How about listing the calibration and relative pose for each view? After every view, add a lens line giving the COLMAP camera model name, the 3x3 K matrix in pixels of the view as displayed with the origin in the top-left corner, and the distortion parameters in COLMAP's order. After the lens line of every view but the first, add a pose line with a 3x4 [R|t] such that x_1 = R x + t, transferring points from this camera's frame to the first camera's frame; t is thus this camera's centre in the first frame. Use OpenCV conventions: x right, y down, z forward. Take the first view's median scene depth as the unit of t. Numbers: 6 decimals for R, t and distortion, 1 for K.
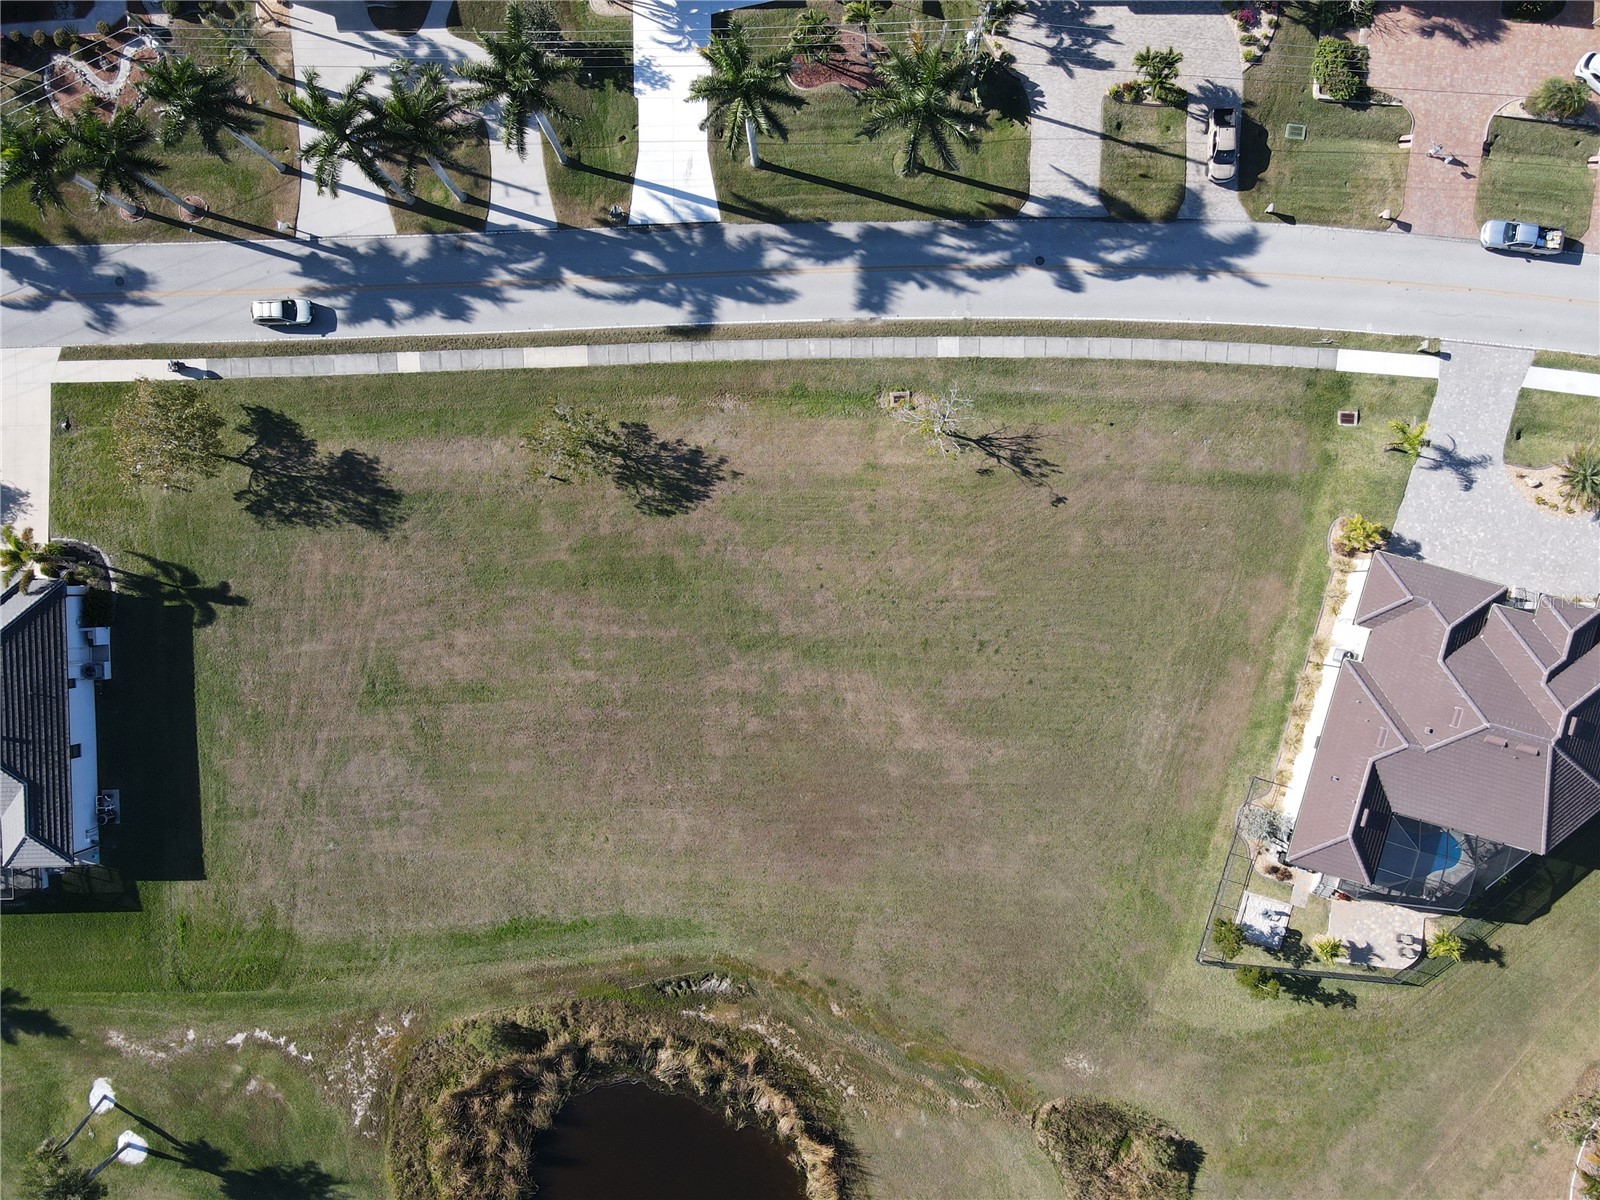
lens RADIAL K [[1190.5, 0, 795.3], [0, 1190.5, 580.3], [0, 0, 1]] dist [-0.000612, 0.030960]
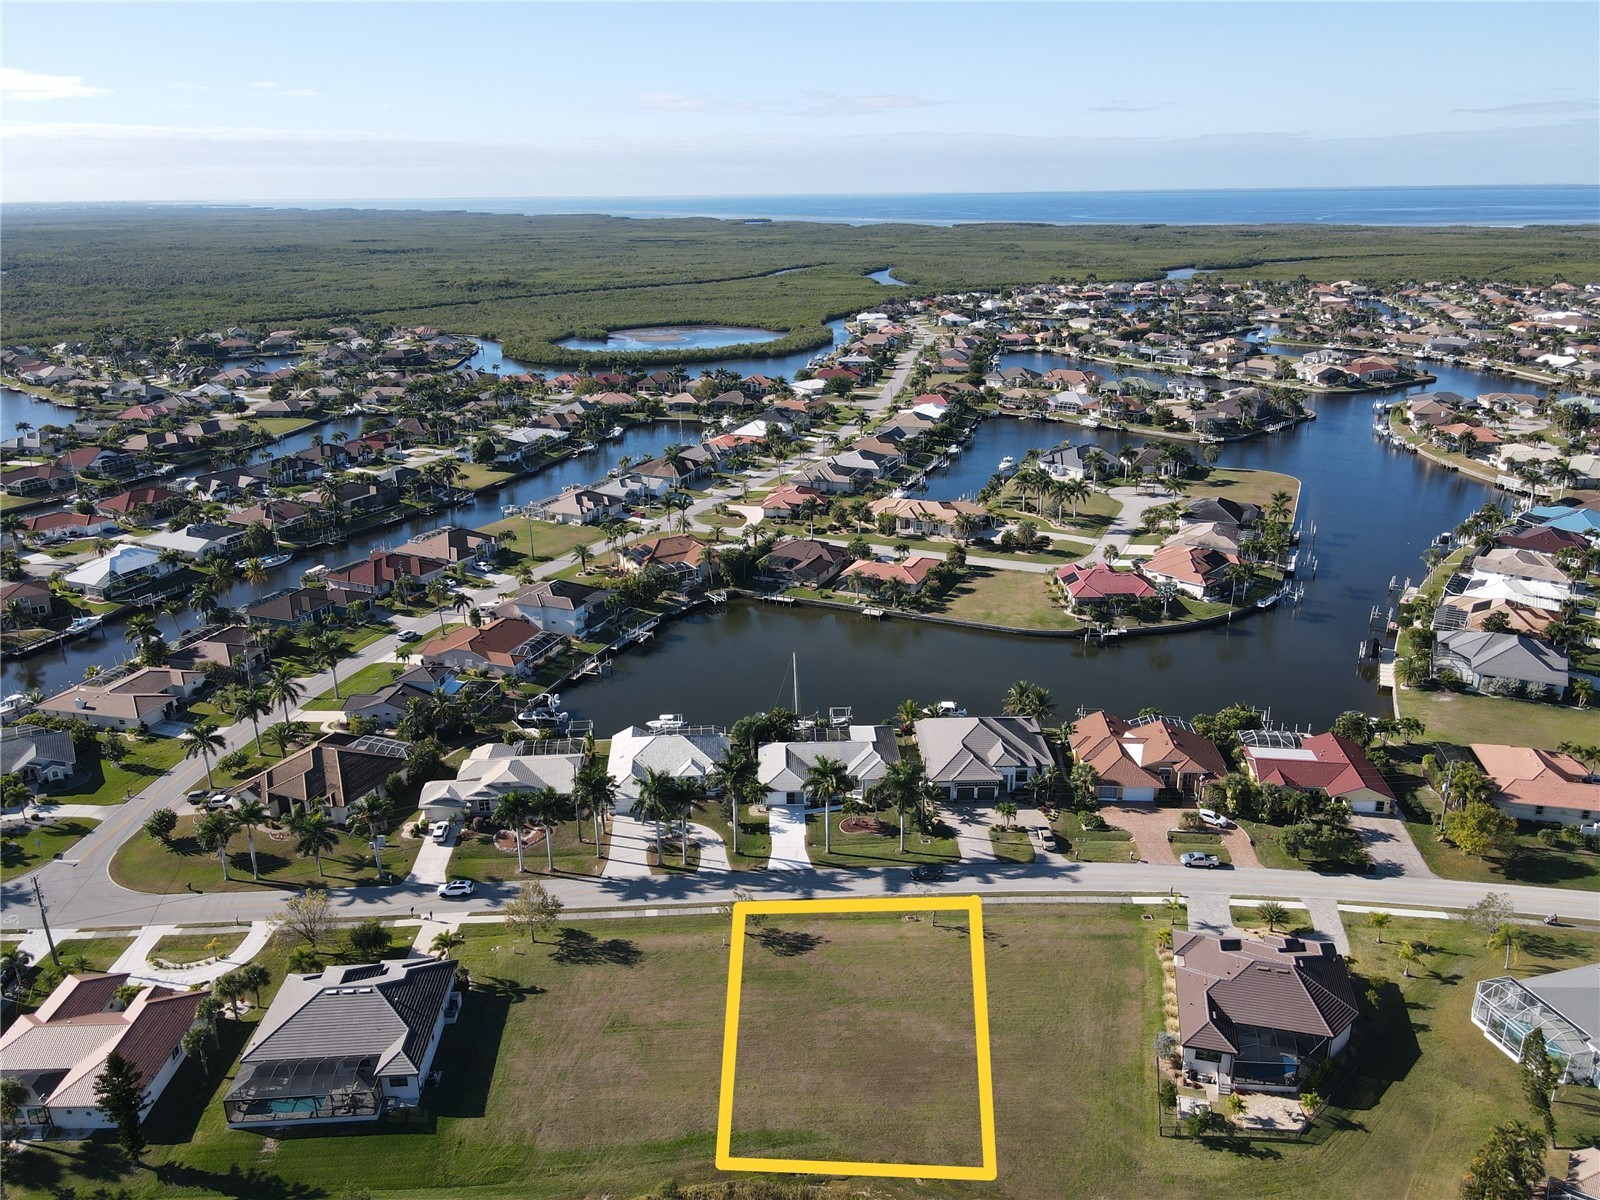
lens RADIAL K [[1182.3, 0, 798.3], [0, 1182.3, 596.1], [0, 0, 1]] dist [-0.007438, 0.040109]
pose [[0.999533, -0.003566, 0.030365, -0.147234], [0.029920, 0.318369, -0.947494, 1.459932], [-0.006289, 0.947960, 0.318327, -0.081769]]
